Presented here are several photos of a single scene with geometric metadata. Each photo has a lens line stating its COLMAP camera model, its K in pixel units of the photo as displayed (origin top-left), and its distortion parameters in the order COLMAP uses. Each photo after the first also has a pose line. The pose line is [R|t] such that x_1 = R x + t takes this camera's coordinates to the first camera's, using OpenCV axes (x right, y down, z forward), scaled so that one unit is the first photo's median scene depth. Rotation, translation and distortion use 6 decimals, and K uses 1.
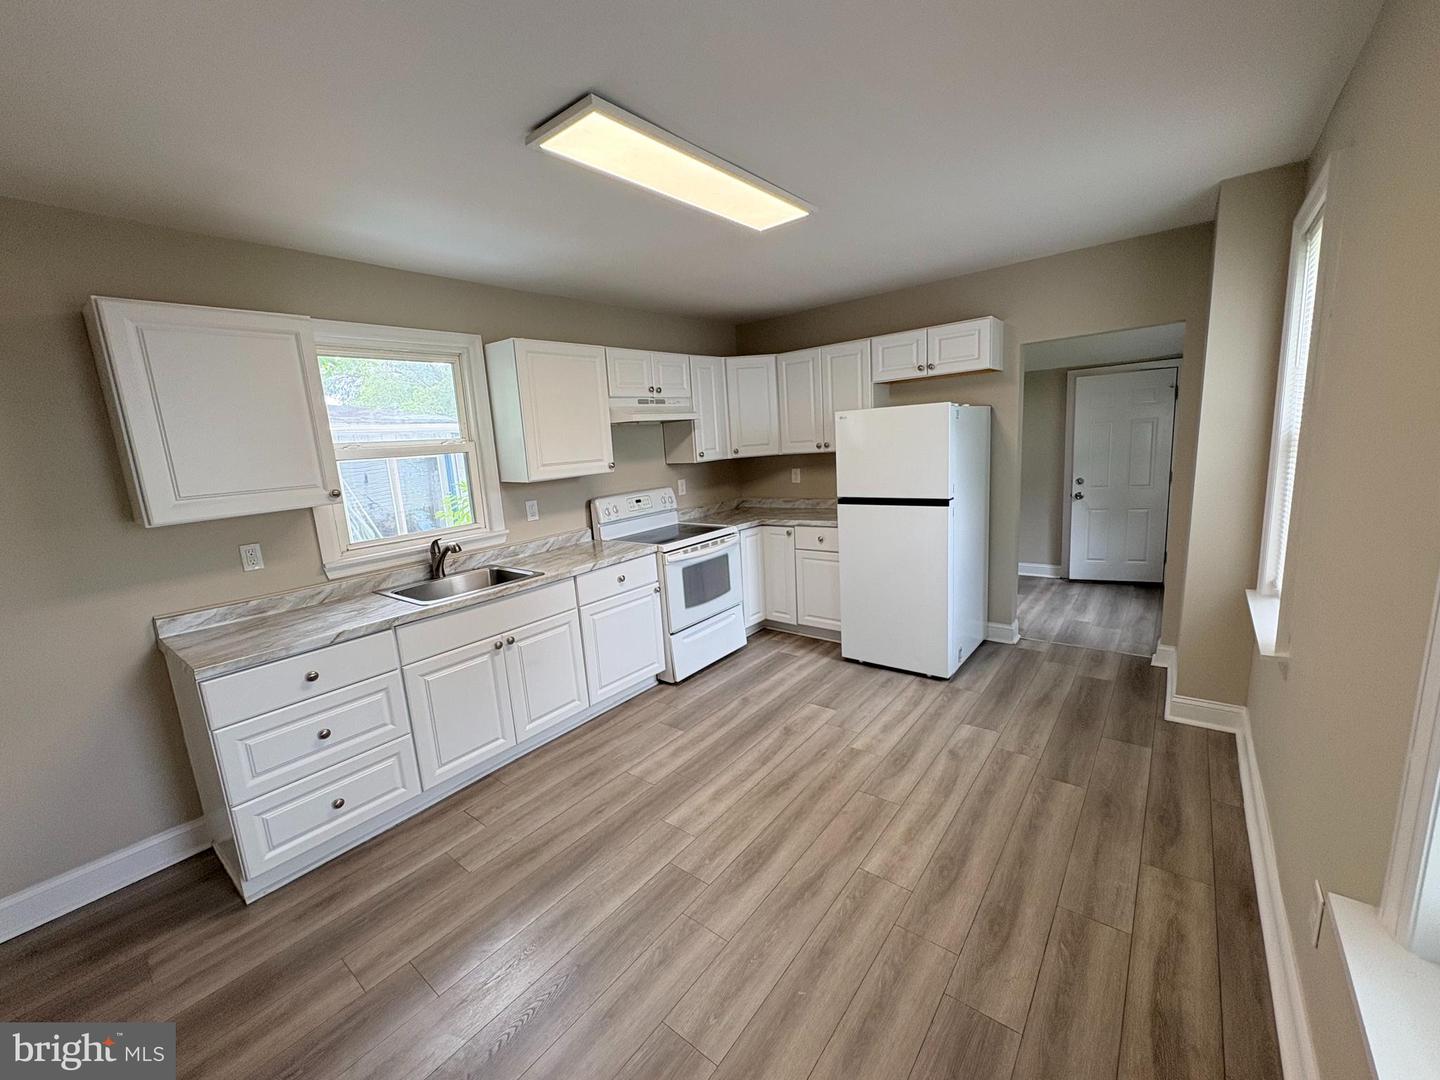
lens RADIAL K [[575.4, 0, 718.2], [0, 575.4, 537.8], [0, 0, 1]] dist [-0.002431, 0.000680]
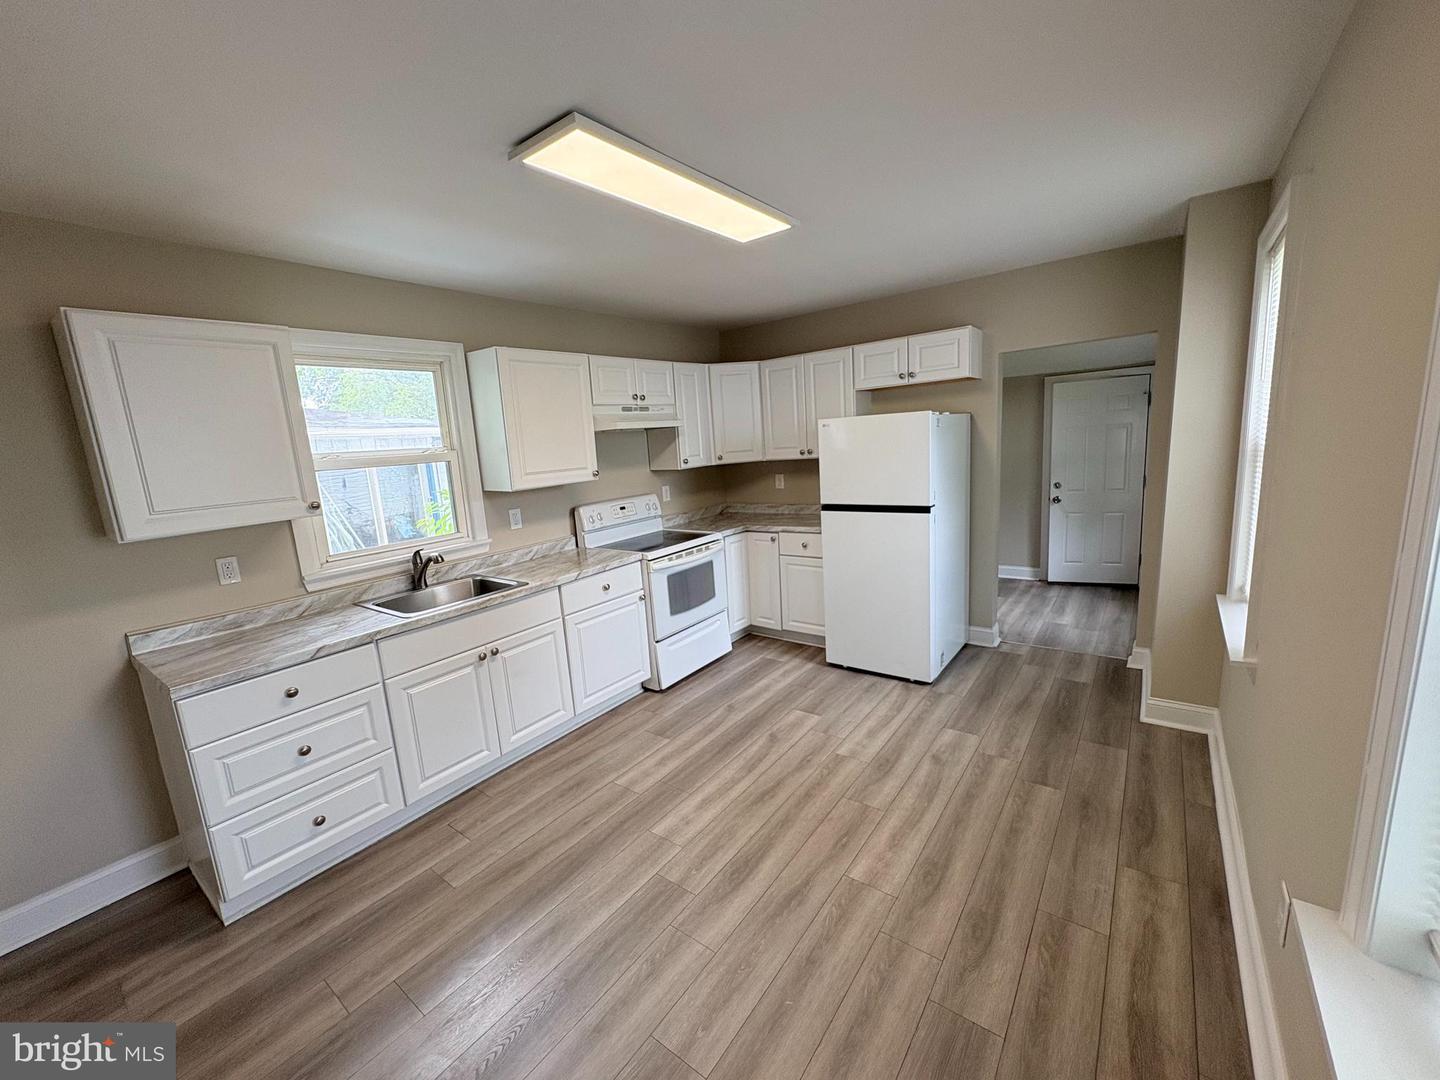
lens RADIAL K [[575.4, 0, 718.2], [0, 575.4, 537.7], [0, 0, 1]] dist [-0.002431, 0.000680]
pose [[0.999611, -0.005768, 0.027297, -0.000915], [0.005842, 0.999979, -0.002649, -0.014196], [-0.027281, 0.002807, 0.999624, -0.004748]]
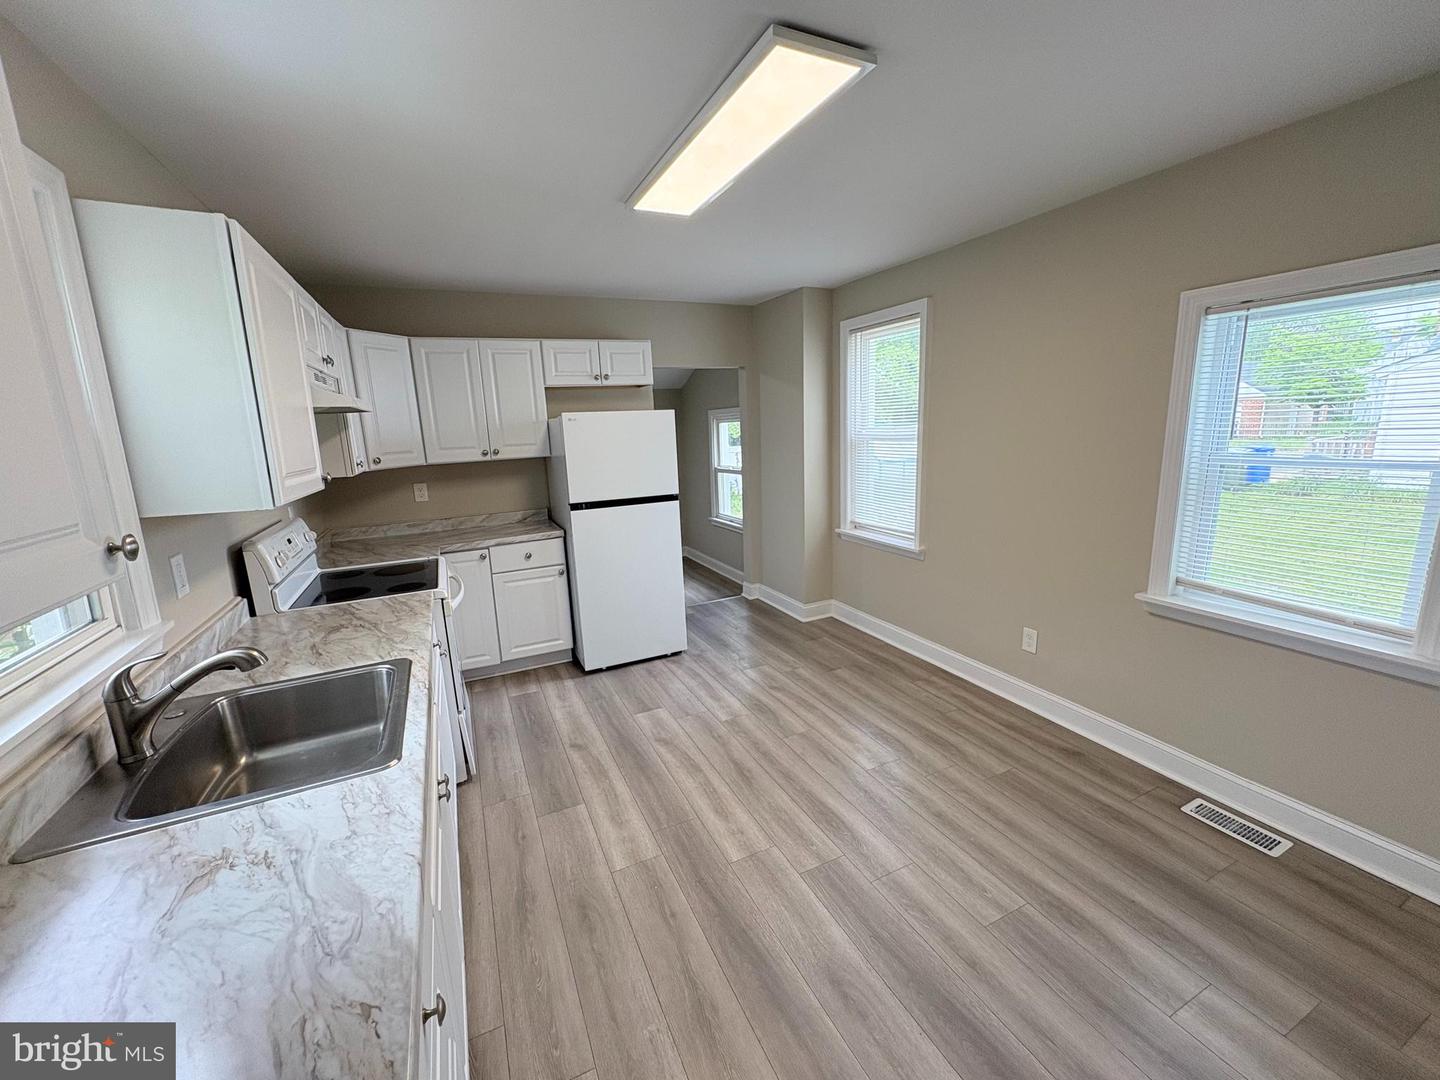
lens RADIAL K [[575.4, 0, 719.6], [0, 575.4, 537.5], [0, 0, 1]] dist [-0.002431, 0.000680]
pose [[0.436708, -0.126395, 0.890679, -0.759186], [0.167841, 0.984144, 0.057365, -0.041978], [-0.883807, 0.124440, 0.450998, 0.524322]]
